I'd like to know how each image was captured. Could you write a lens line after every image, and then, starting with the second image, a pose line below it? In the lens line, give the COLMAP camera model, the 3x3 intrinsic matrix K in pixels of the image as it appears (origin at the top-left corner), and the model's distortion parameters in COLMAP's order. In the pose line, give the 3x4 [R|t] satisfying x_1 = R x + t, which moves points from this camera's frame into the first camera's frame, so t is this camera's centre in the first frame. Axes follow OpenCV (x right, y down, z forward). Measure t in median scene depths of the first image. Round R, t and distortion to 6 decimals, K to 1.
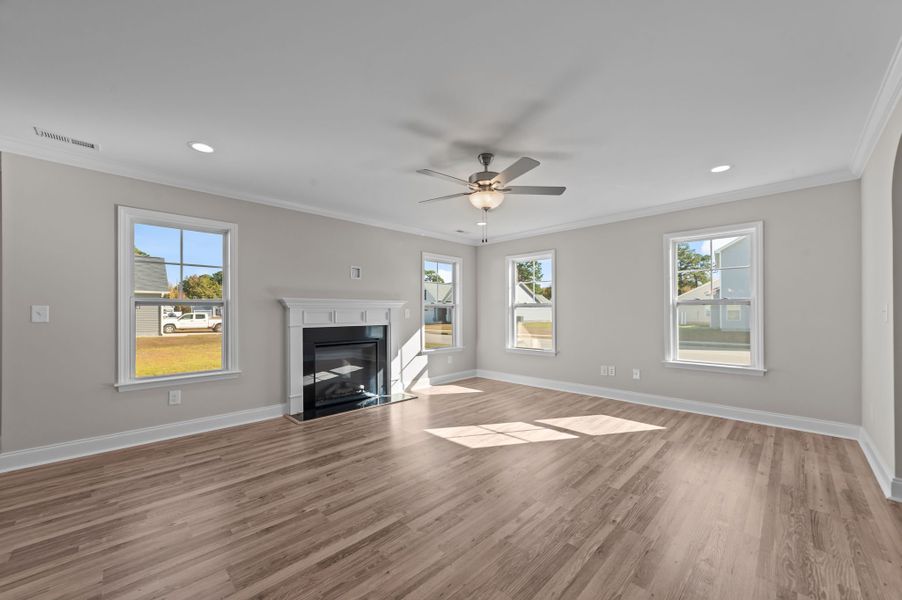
lens RADIAL K [[346.1, 0, 453.8], [0, 346.1, 313.9], [0, 0, 1]] dist [-0.008871, 0.000460]
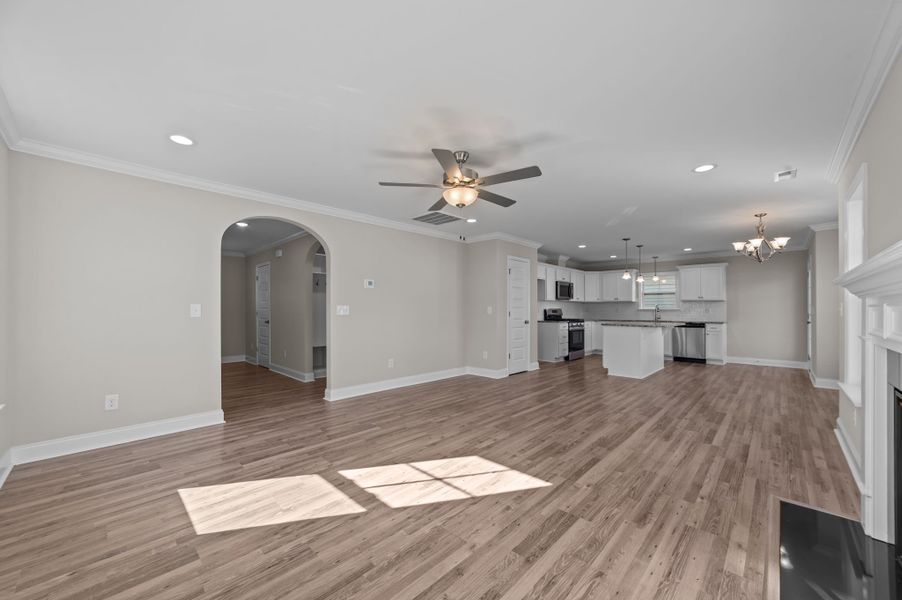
lens RADIAL K [[347.2, 0, 450.2], [0, 347.2, 308.8], [0, 0, 1]] dist [-0.007126, 0.000196]
pose [[-0.999944, 0.004022, -0.009808, 0.088789], [0.004003, 0.999990, 0.001943, -0.005904], [0.009816, 0.001904, -0.999950, 1.307046]]
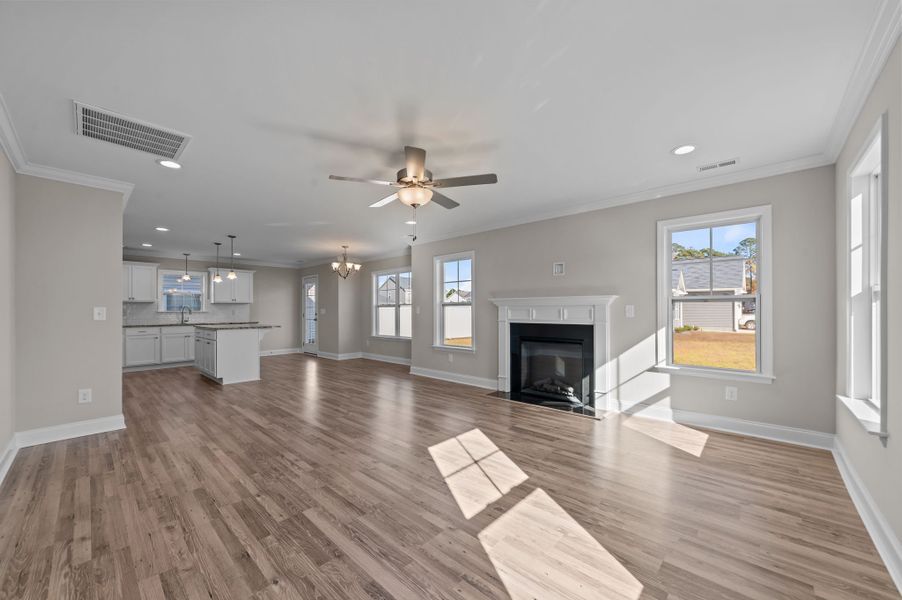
lens RADIAL K [[346.1, 0, 453.8], [0, 346.1, 313.9], [0, 0, 1]] dist [-0.008871, 0.000460]
pose [[0.036226, 0.012815, -0.999261, 0.706584], [-0.000987, 0.999918, 0.012788, -0.005535], [0.999343, 0.000523, 0.036236, 0.700728]]
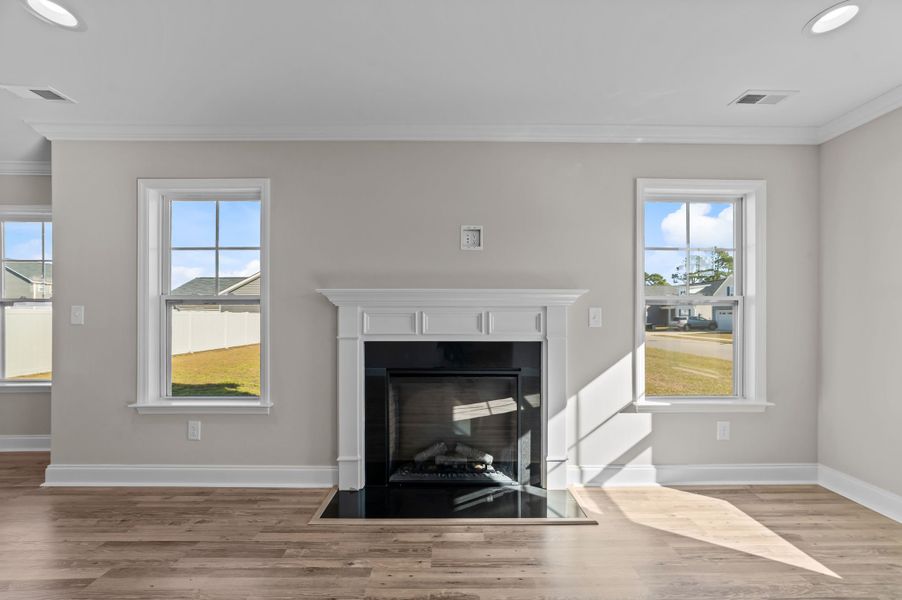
lens RADIAL K [[346.1, 0, 453.8], [0, 346.1, 313.9], [0, 0, 1]] dist [-0.008871, 0.000460]
pose [[0.707394, 0.000314, -0.706819, 0.068422], [-0.006606, 0.999959, -0.006168, -0.002336], [0.706789, 0.009032, 0.707367, 0.641698]]
